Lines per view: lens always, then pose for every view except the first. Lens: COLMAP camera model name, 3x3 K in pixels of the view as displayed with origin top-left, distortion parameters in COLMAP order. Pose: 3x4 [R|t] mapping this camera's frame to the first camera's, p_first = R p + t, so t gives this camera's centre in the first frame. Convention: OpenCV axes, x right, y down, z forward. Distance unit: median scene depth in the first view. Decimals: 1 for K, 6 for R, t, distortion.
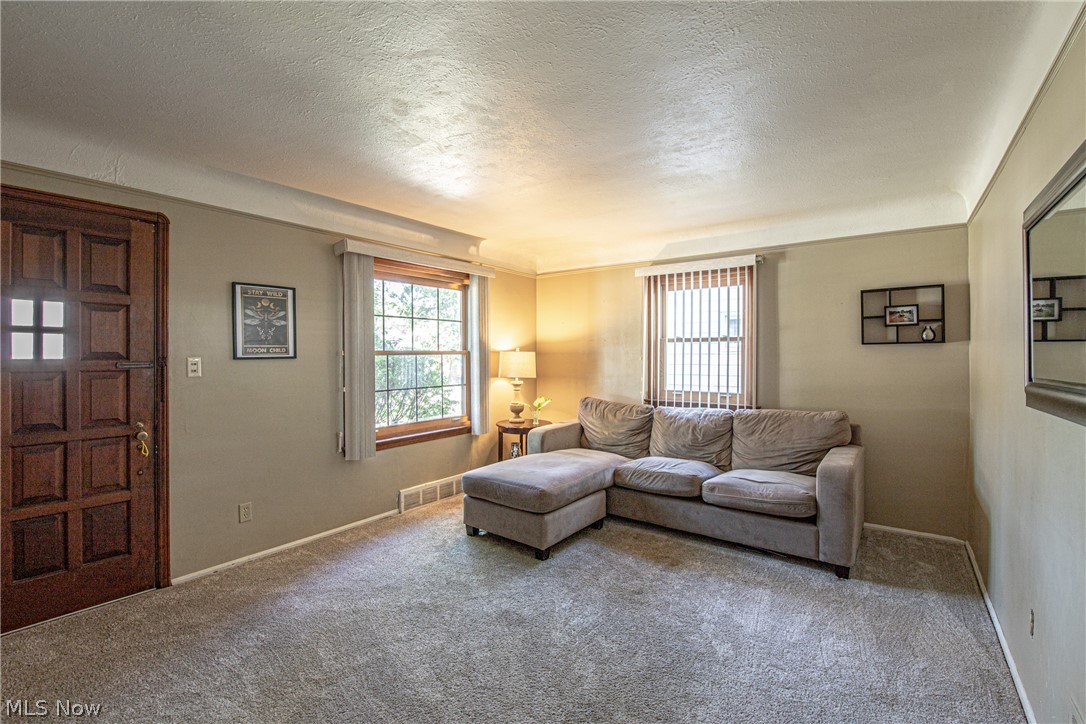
lens RADIAL K [[488.6, 0, 545.5], [0, 488.6, 360.5], [0, 0, 1]] dist [-0.006879, -0.005641]
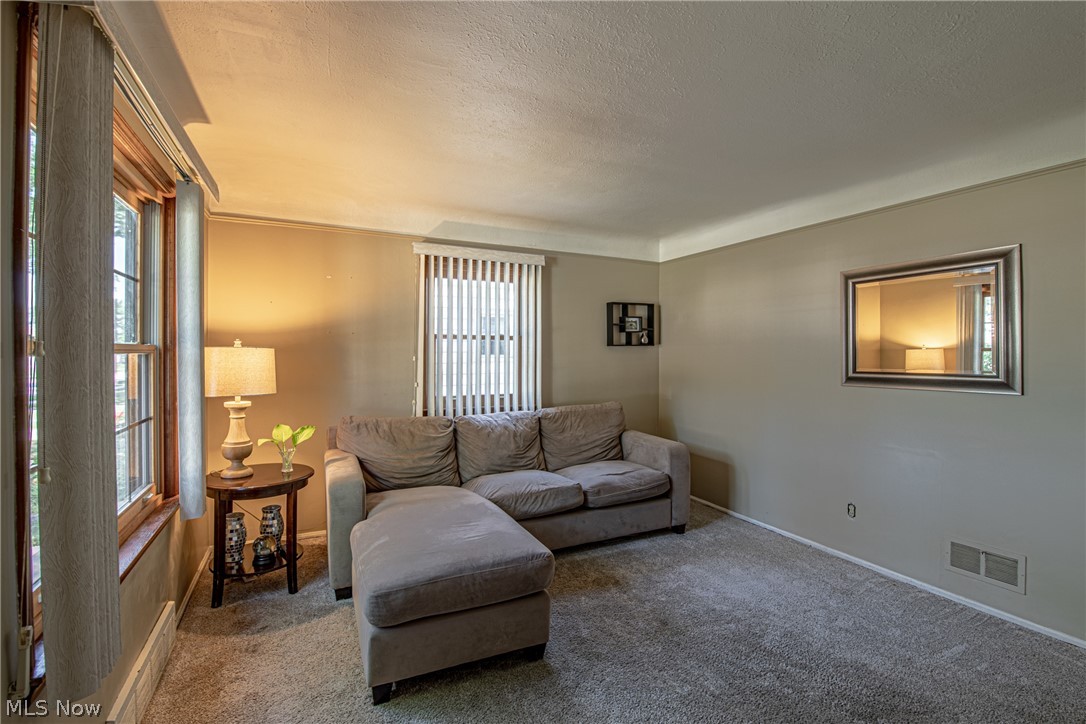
lens RADIAL K [[488.6, 0, 548.1], [0, 488.6, 354.4], [0, 0, 1]] dist [-0.006879, -0.005641]
pose [[0.447074, -0.003872, 0.894489, -0.547510], [0.005231, 0.999985, 0.001714, -0.014851], [-0.894482, 0.003912, 0.447087, 0.614766]]
